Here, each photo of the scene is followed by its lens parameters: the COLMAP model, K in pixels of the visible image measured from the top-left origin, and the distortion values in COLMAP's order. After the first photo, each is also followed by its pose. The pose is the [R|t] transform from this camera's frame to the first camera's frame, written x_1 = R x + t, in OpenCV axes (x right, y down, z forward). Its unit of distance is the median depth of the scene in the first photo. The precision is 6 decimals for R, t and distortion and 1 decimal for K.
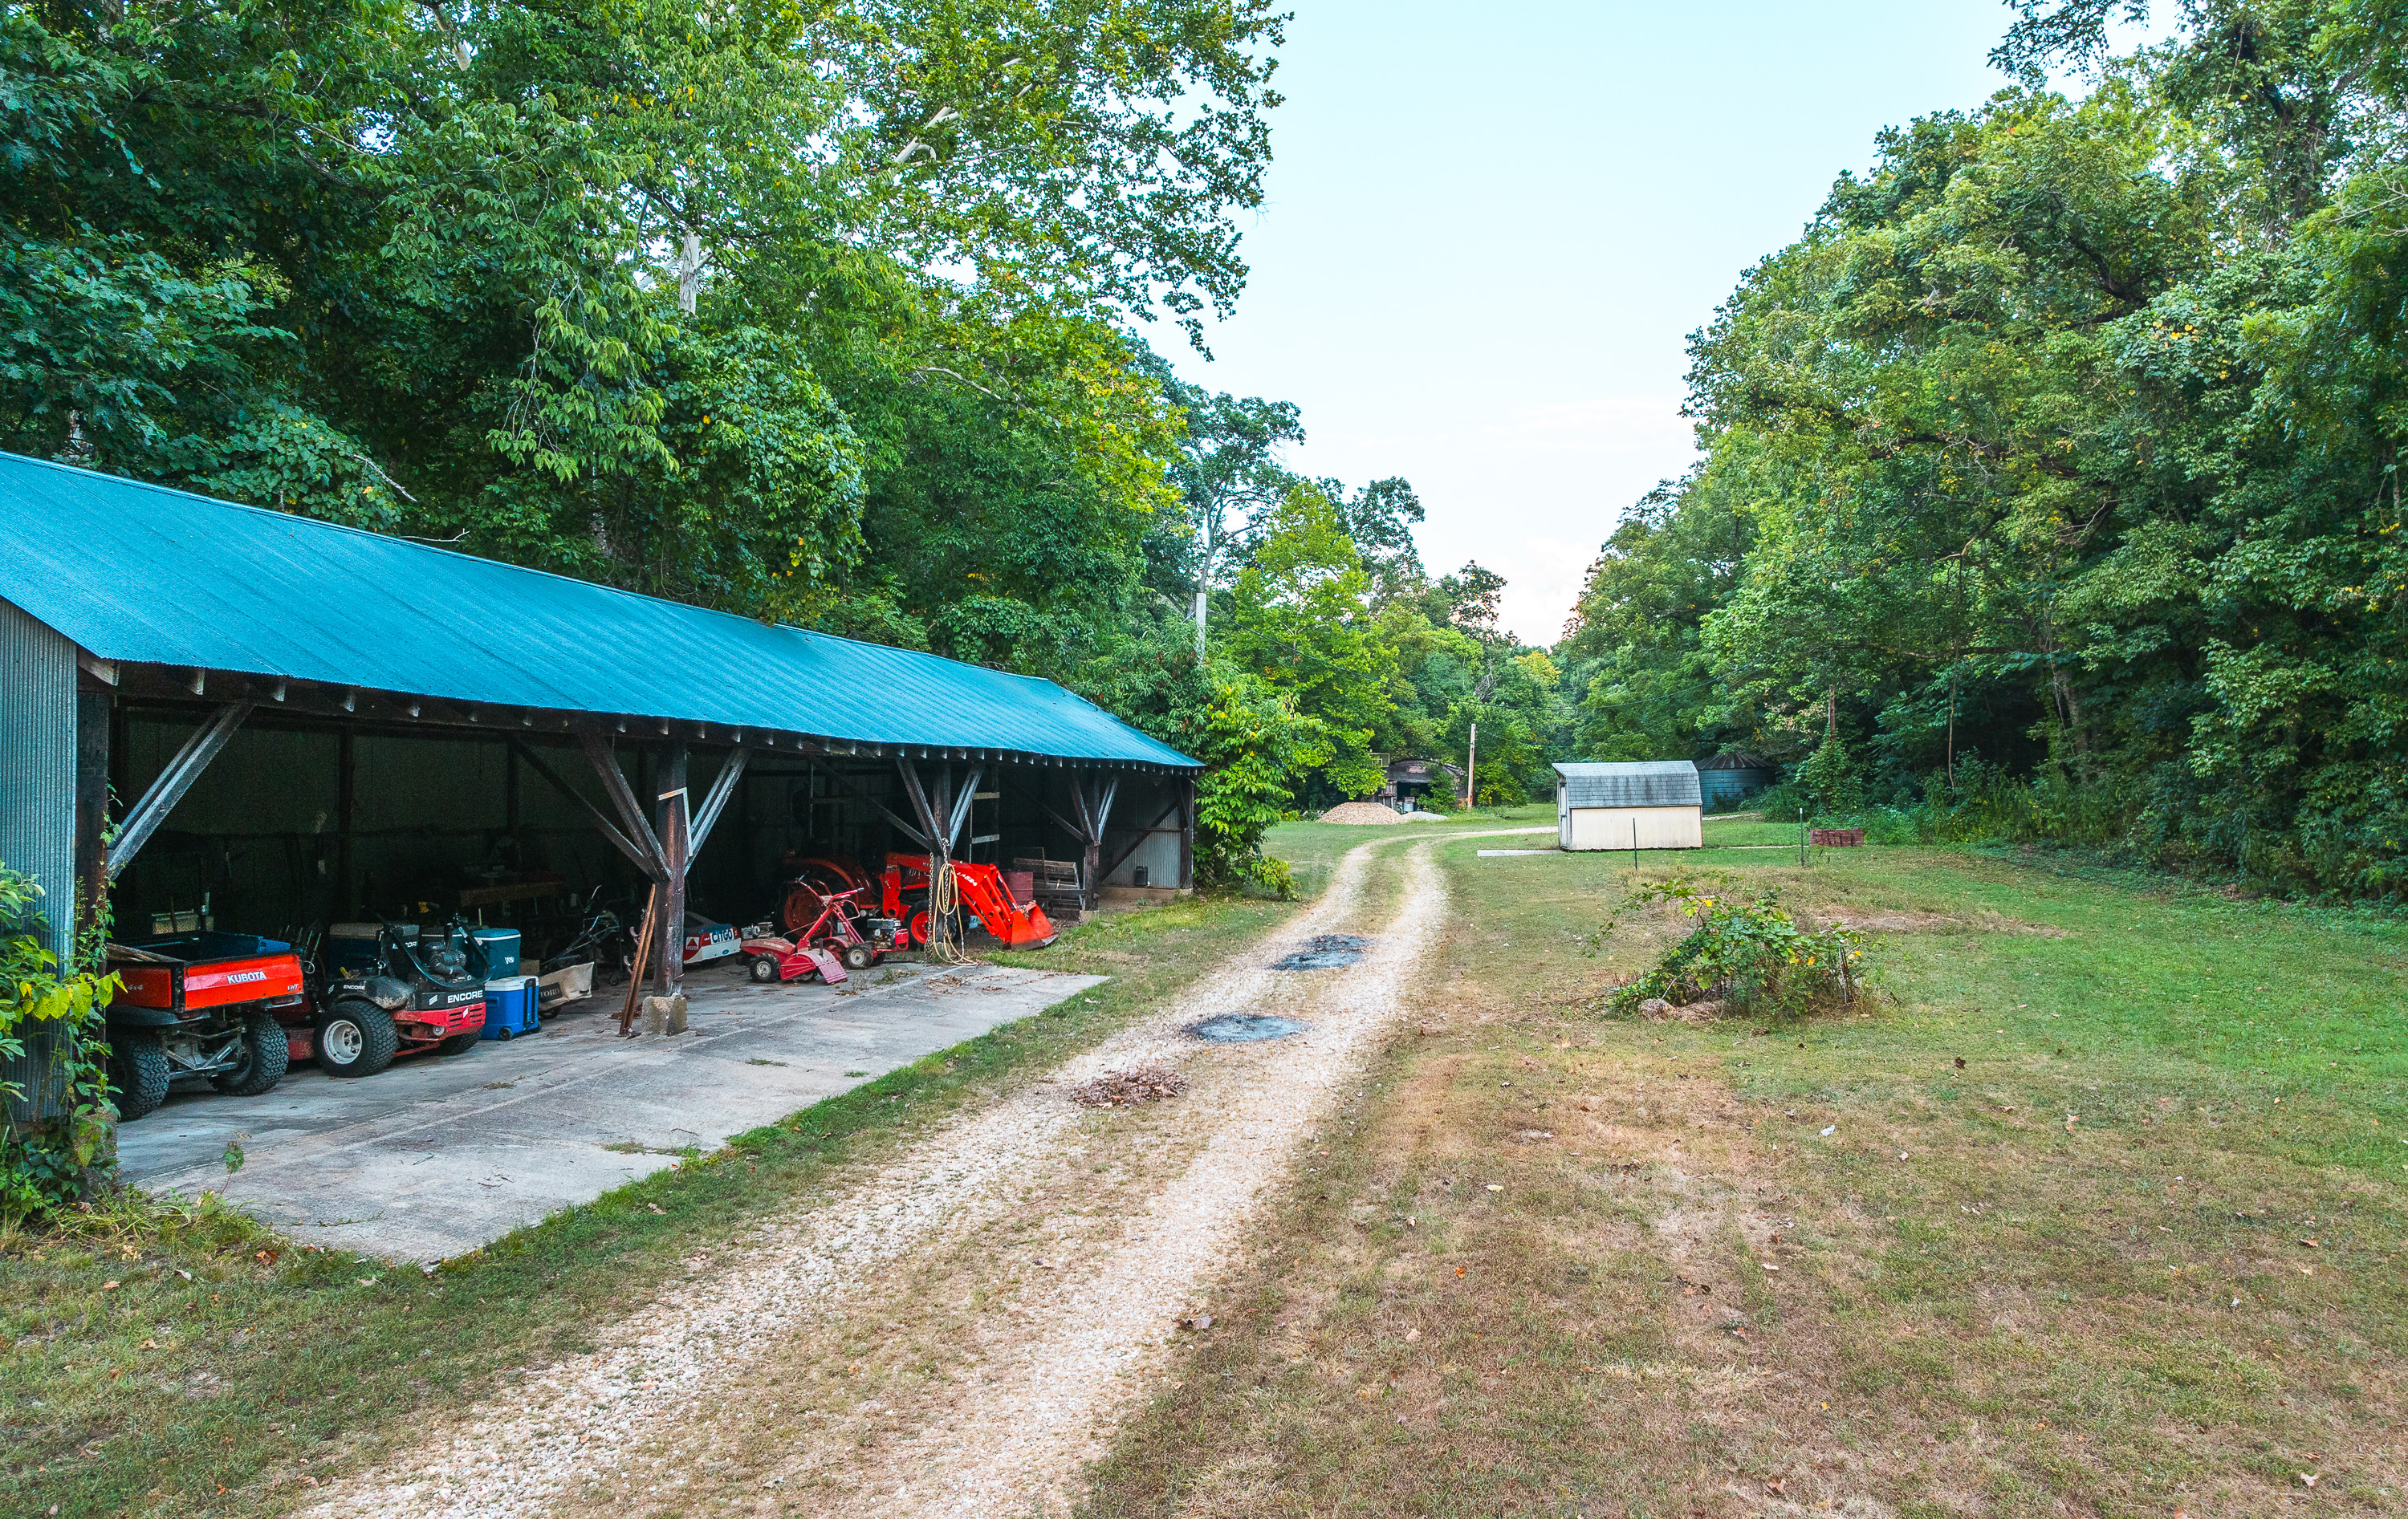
lens RADIAL K [[1705.6, 0, 1207.3], [0, 1705.6, 759.7], [0, 0, 1]] dist [-0.007996, -0.000571]
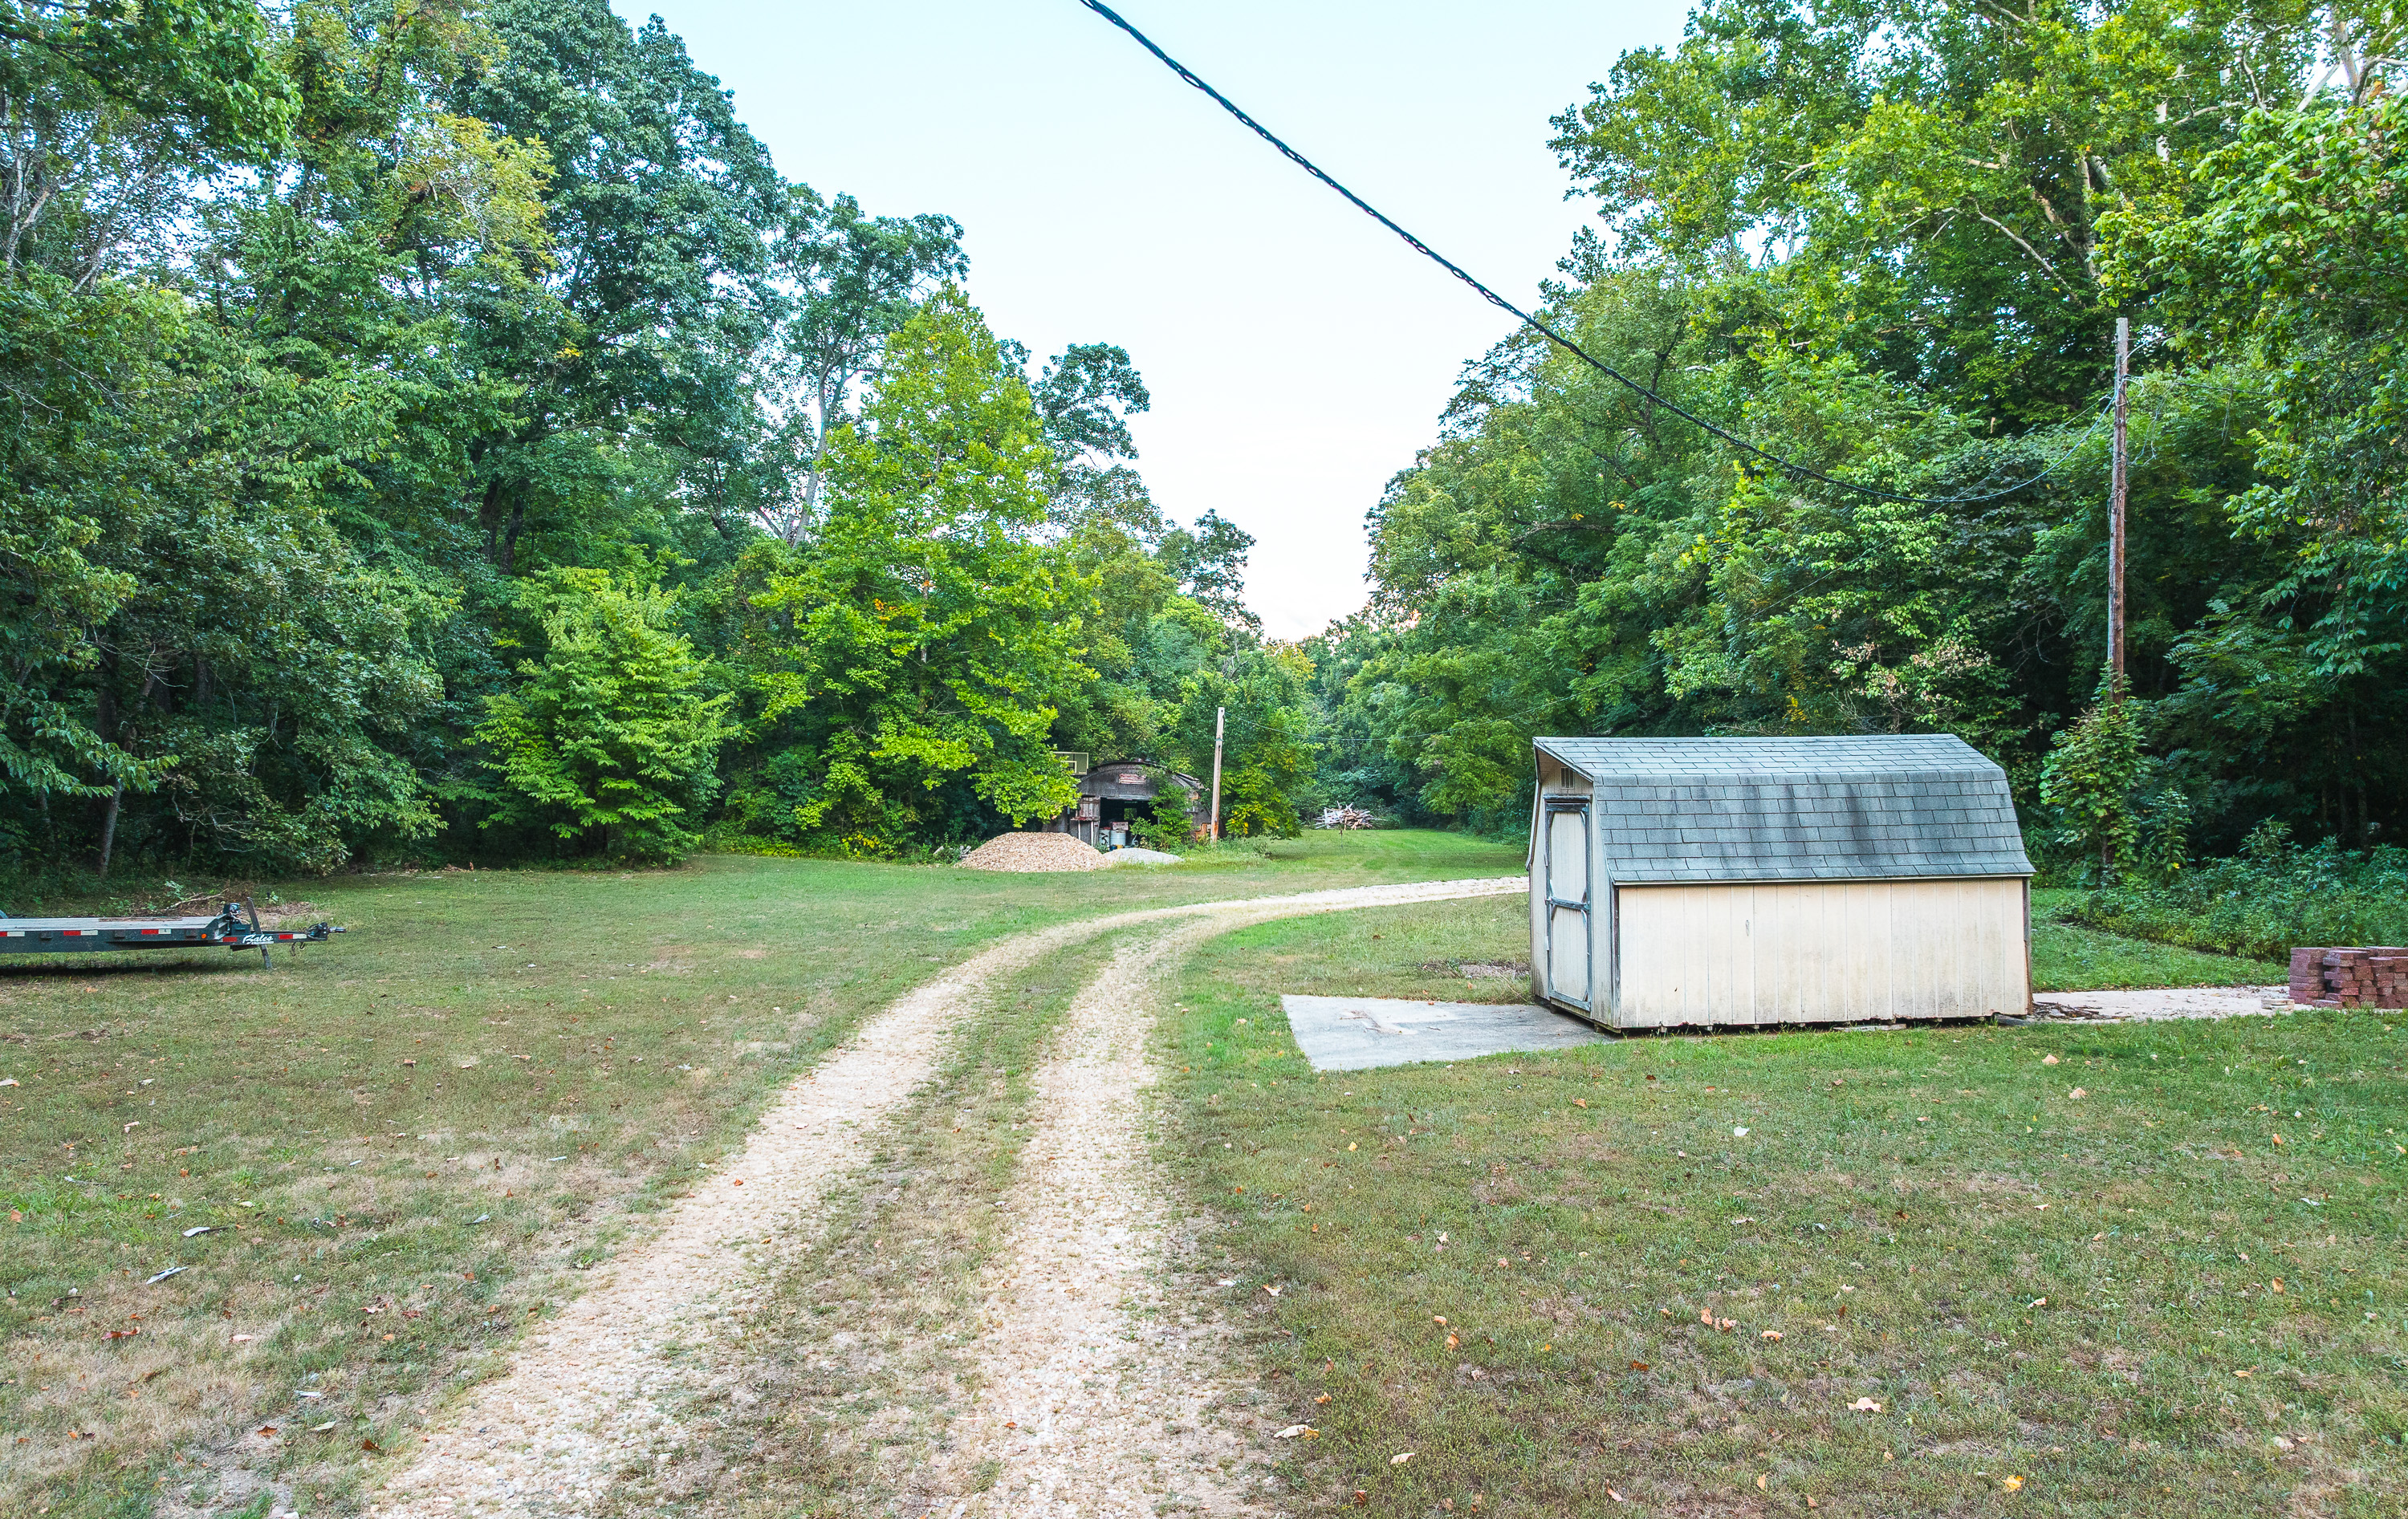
lens RADIAL K [[1705.6, 0, 1204.2], [0, 1705.6, 766.0], [0, 0, 1]] dist [-0.007996, -0.000571]
pose [[0.987364, 0.012667, 0.157959, 0.049828], [-0.011502, 0.999899, -0.008288, 0.005818], [-0.158048, 0.006367, 0.987411, 0.374069]]
